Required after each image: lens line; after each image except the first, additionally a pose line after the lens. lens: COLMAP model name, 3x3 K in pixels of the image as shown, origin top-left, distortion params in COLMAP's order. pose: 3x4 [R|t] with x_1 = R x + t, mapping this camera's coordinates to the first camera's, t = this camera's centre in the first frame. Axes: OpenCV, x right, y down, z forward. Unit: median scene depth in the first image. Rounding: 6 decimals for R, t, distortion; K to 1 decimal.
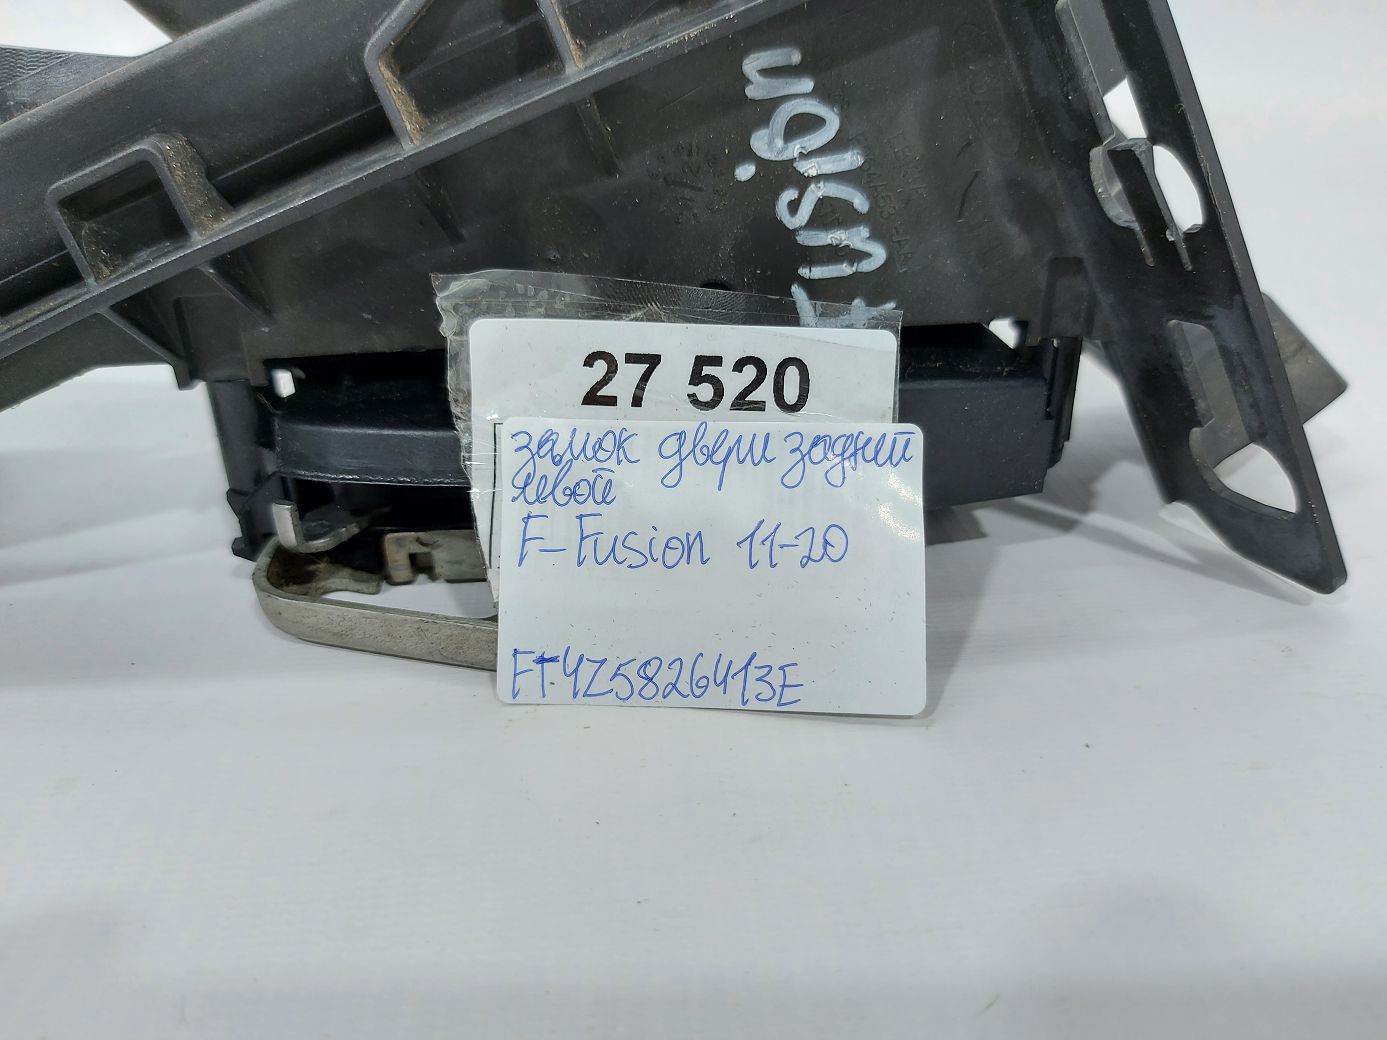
lens RADIAL K [[973.6, 0, 693.5], [0, 973.6, 520.0], [0, 0, 1]] dist [-0.020285, -0.003087]
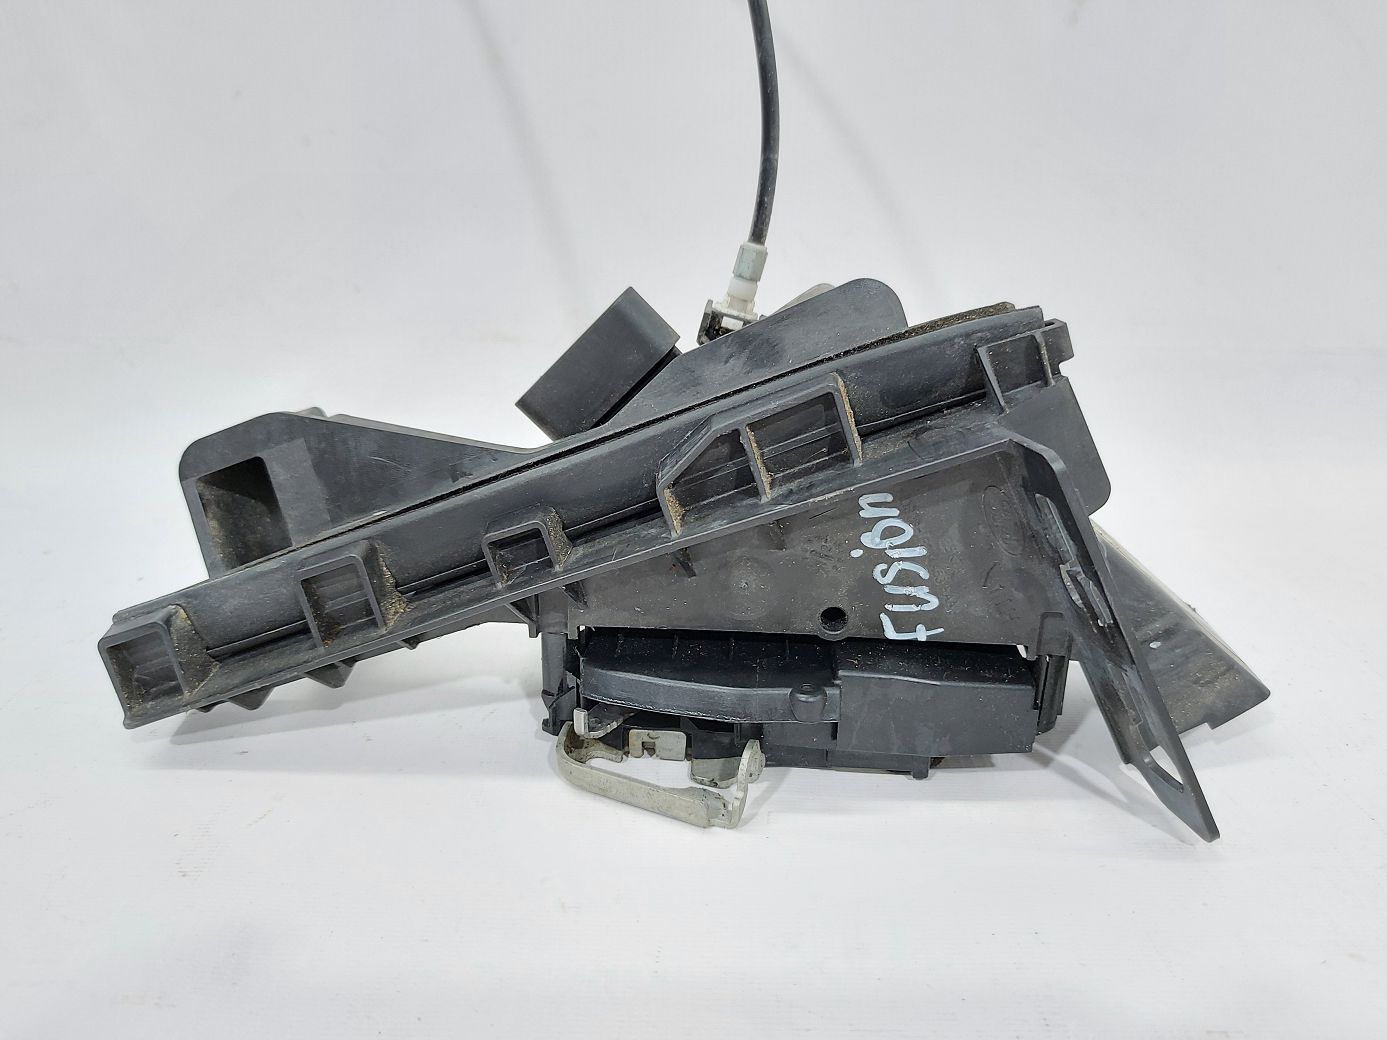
lens RADIAL K [[991.0, 0, 711.1], [0, 991.0, 521.9], [0, 0, 1]] dist [0.086000, -0.224439]
pose [[0.984545, 0.091253, -0.149477, 0.055883], [-0.103729, 0.991551, -0.077892, -0.242825], [0.141106, 0.092194, 0.985692, -0.802817]]
